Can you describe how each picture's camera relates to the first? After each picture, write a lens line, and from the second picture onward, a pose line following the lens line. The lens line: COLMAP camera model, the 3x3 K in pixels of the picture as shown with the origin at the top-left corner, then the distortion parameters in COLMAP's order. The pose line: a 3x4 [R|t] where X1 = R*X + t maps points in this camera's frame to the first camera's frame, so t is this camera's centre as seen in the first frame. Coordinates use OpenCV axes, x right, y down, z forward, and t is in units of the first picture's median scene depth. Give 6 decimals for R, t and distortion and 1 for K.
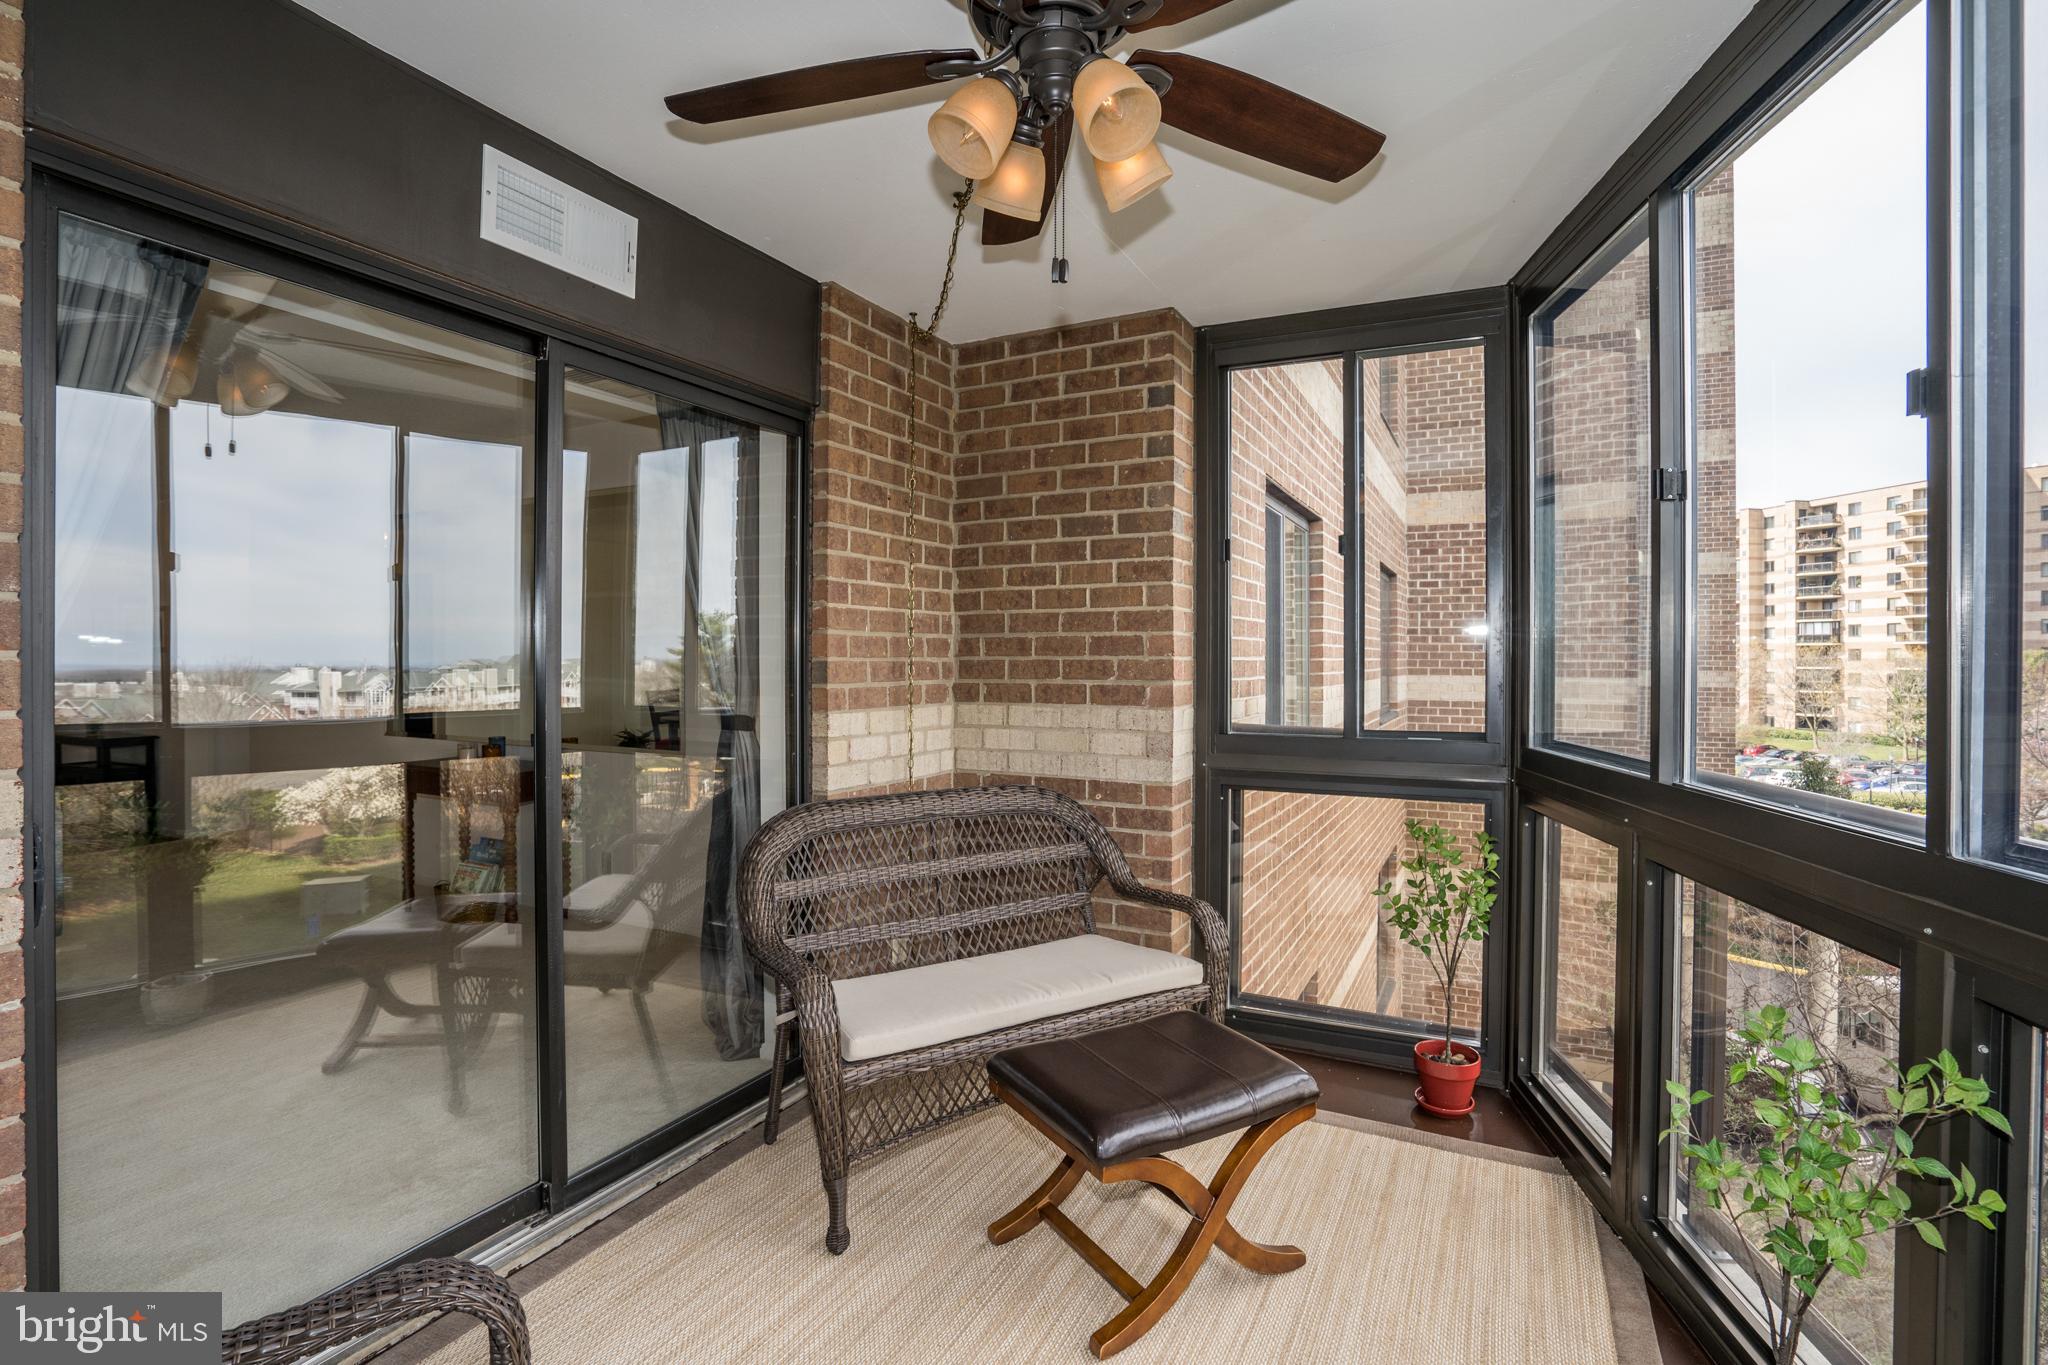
lens RADIAL K [[963.0, 0, 999.6], [0, 963.0, 651.6], [0, 0, 1]] dist [-0.032392, 0.007466]
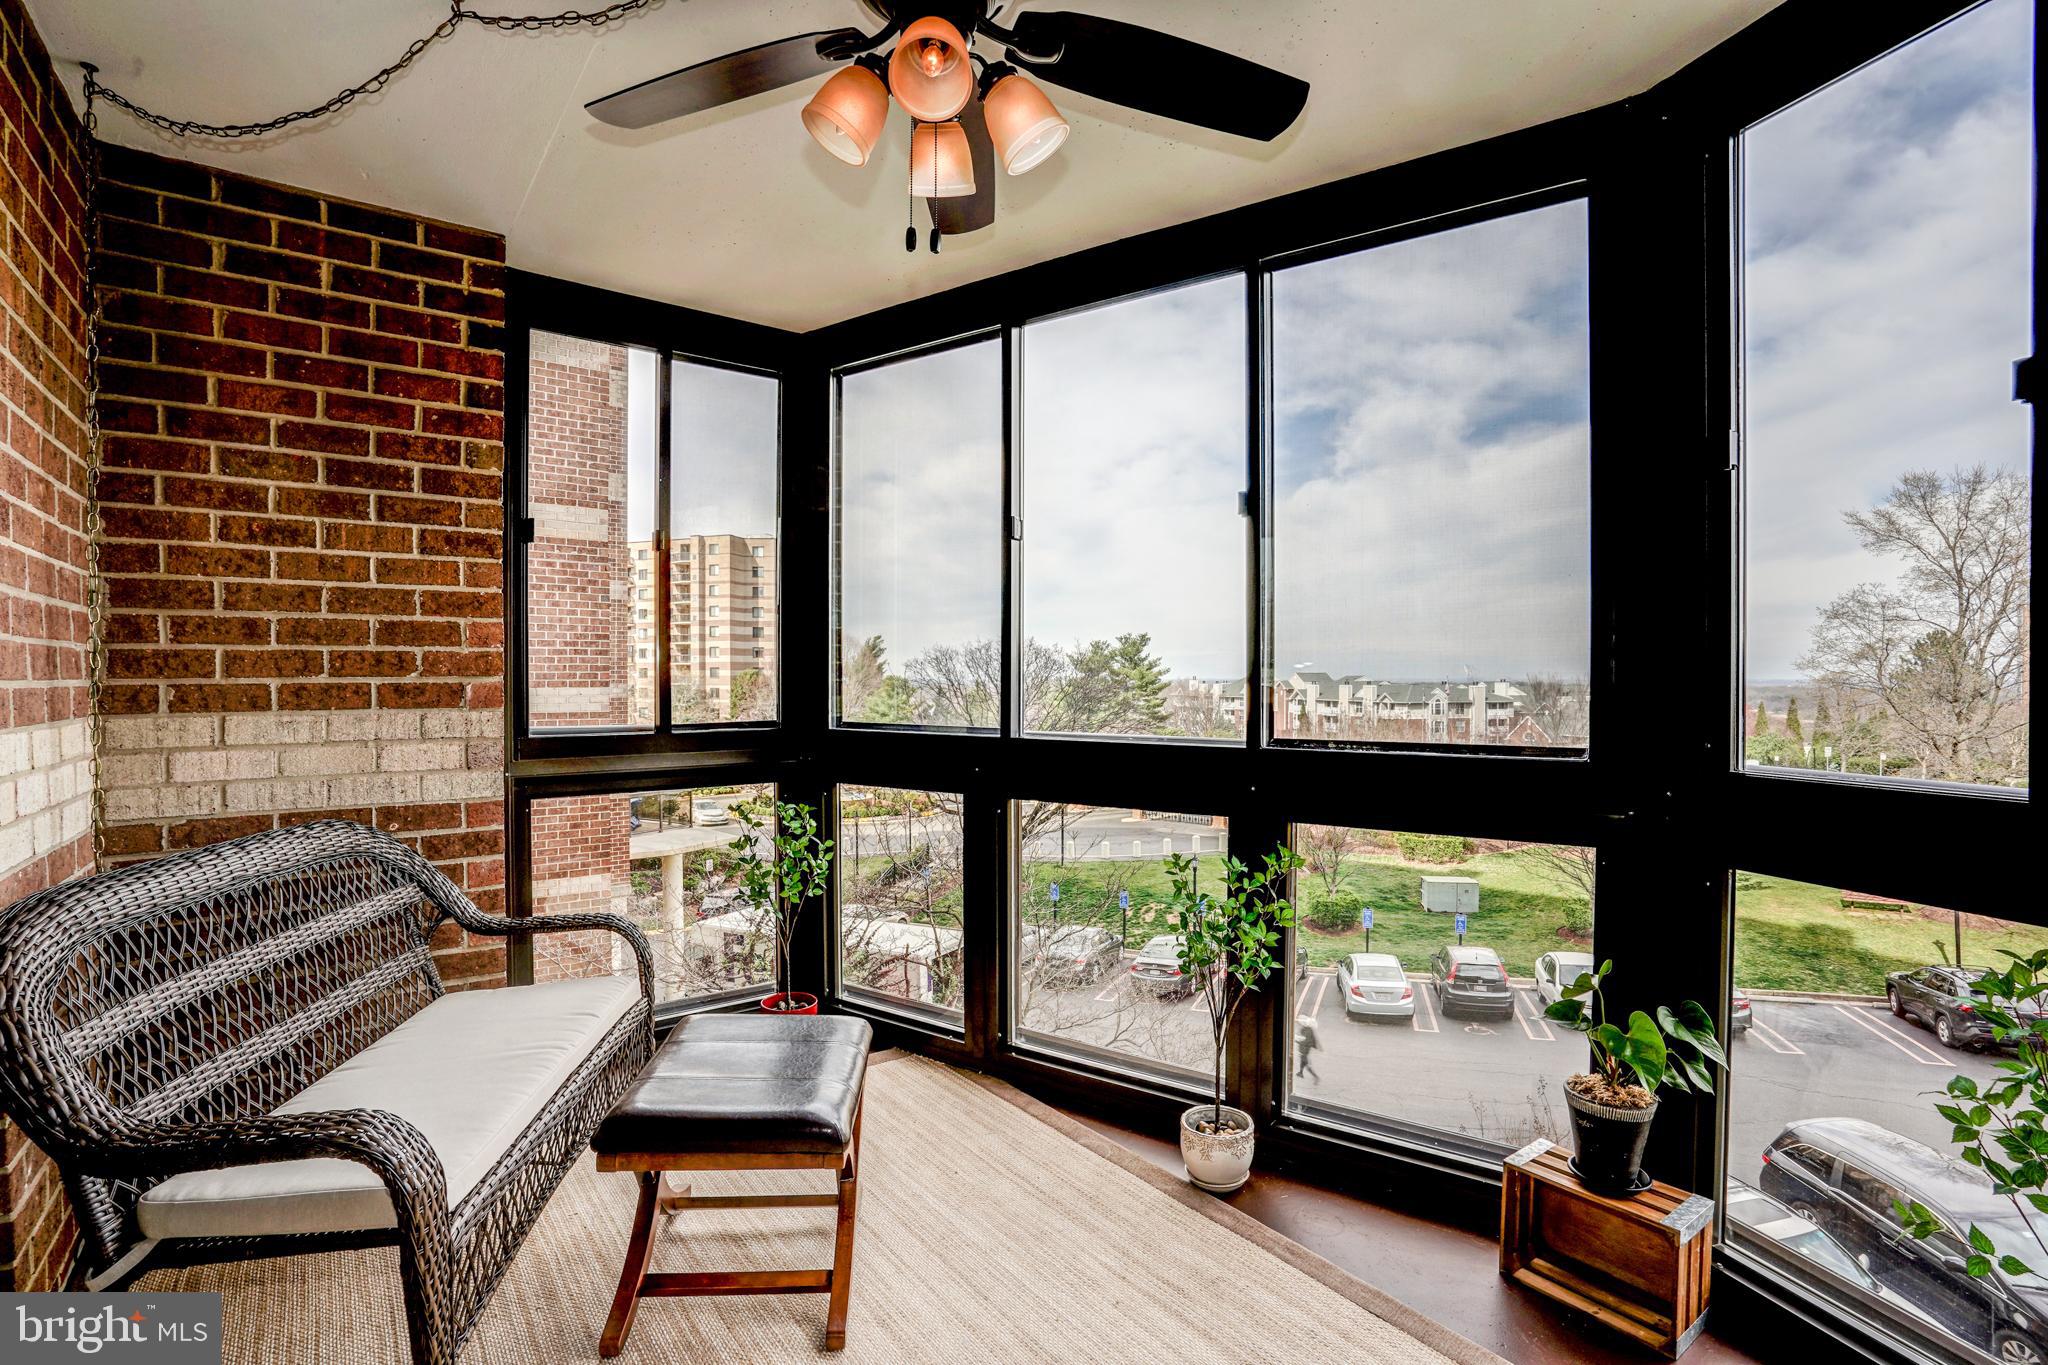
lens RADIAL K [[963.0, 0, 1019.9], [0, 963.0, 690.2], [0, 0, 1]] dist [-0.032392, 0.007466]
pose [[0.444481, -0.014185, 0.895676, -0.357290], [-0.005306, 0.999815, 0.018468, 0.023043], [-0.895773, -0.012961, 0.444324, 0.203954]]
